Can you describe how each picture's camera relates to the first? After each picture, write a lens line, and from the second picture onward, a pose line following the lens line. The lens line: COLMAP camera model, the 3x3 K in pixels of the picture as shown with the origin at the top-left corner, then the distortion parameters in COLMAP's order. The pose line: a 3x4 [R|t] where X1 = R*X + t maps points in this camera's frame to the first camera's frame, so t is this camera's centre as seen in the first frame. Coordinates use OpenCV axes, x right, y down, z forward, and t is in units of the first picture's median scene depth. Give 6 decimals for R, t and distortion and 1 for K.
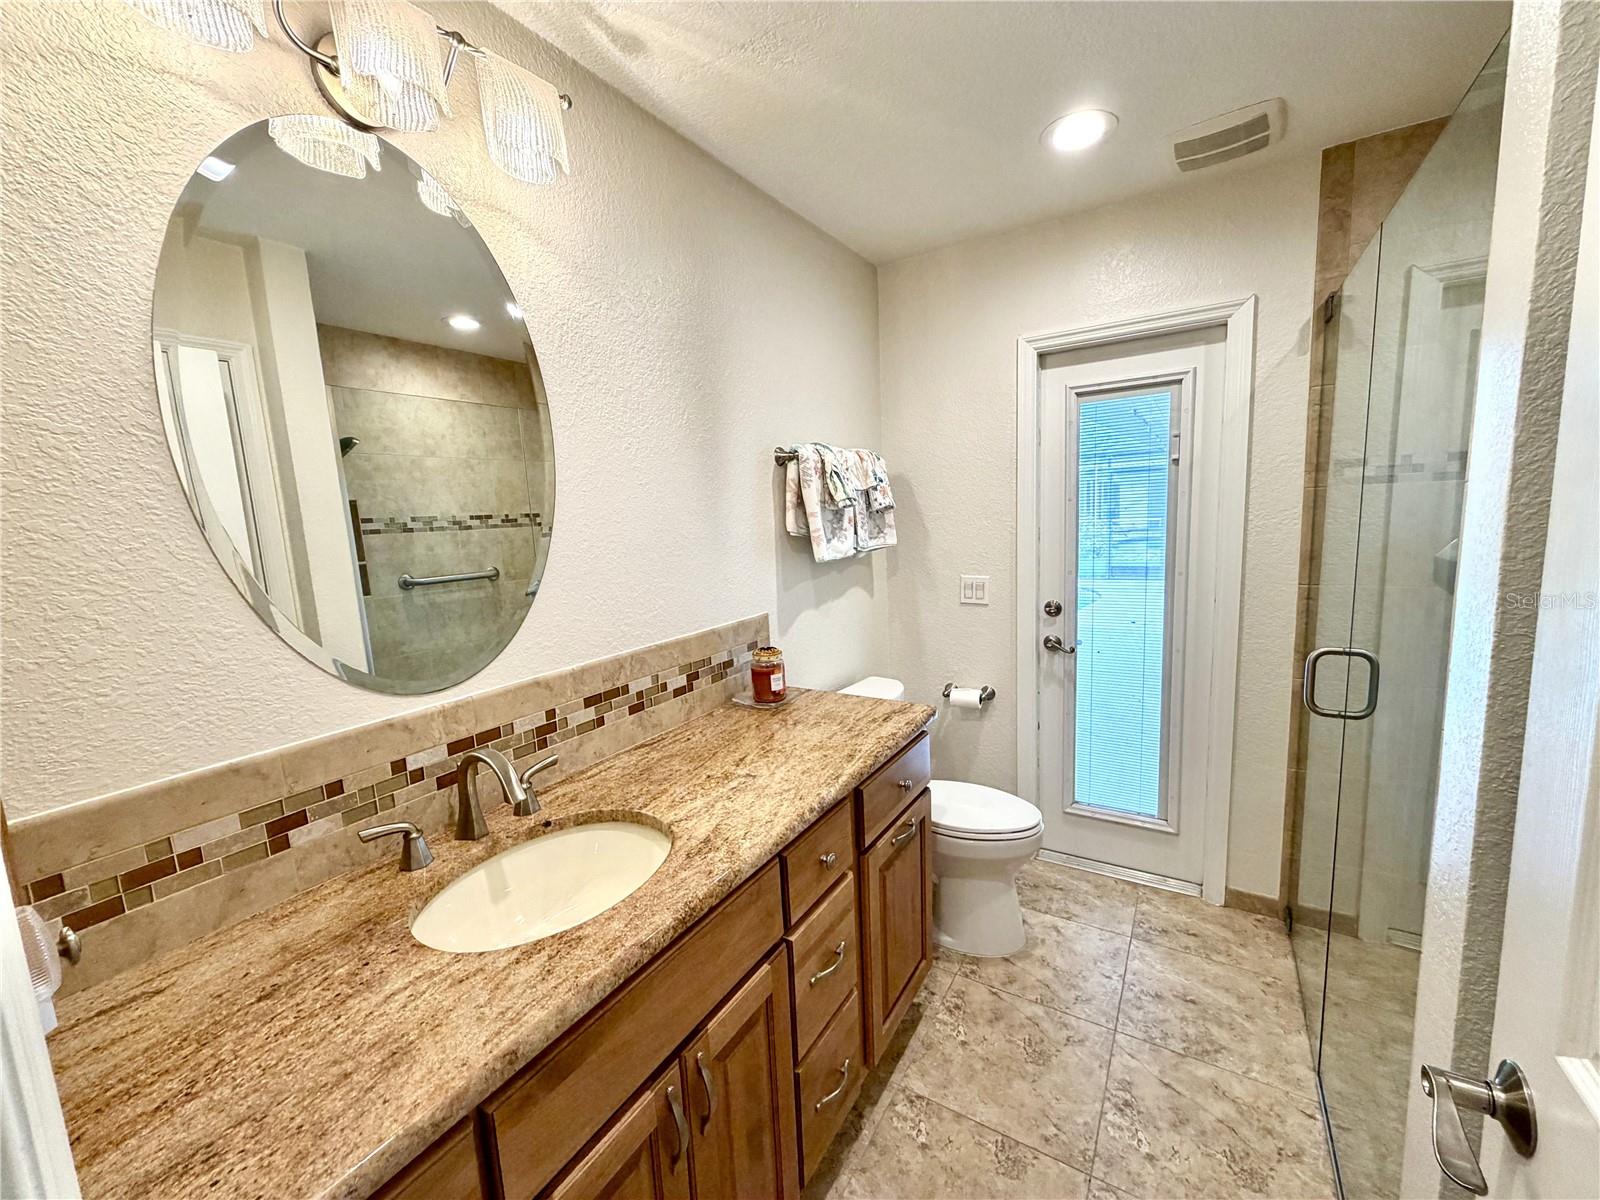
lens RADIAL K [[643.9, 0, 797.4], [0, 643.9, 601.6], [0, 0, 1]] dist [-0.001607, 0.000069]
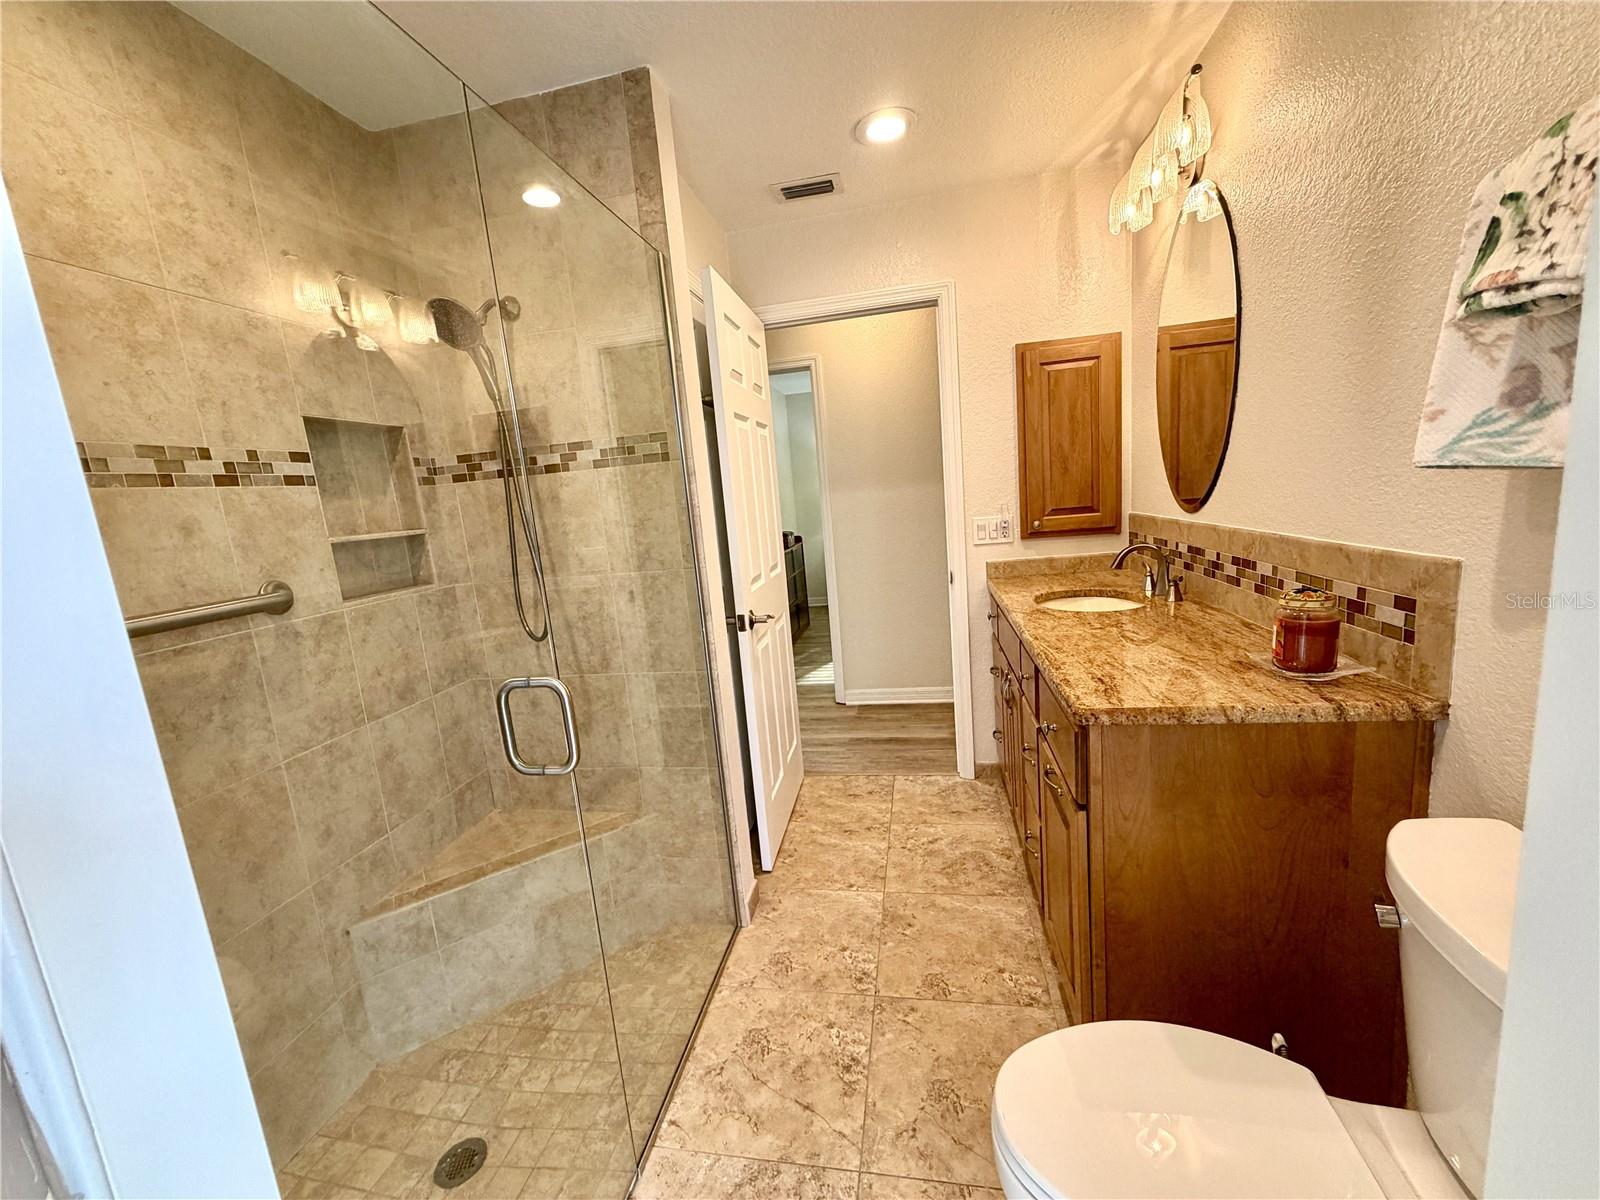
lens RADIAL K [[643.9, 0, 797.4], [0, 643.9, 601.6], [0, 0, 1]] dist [-0.001607, 0.000069]
pose [[-0.921776, 0.189533, -0.338239, 0.772509], [0.080139, 0.946672, 0.312073, -0.192056], [0.379350, 0.260556, -0.887809, 1.638755]]
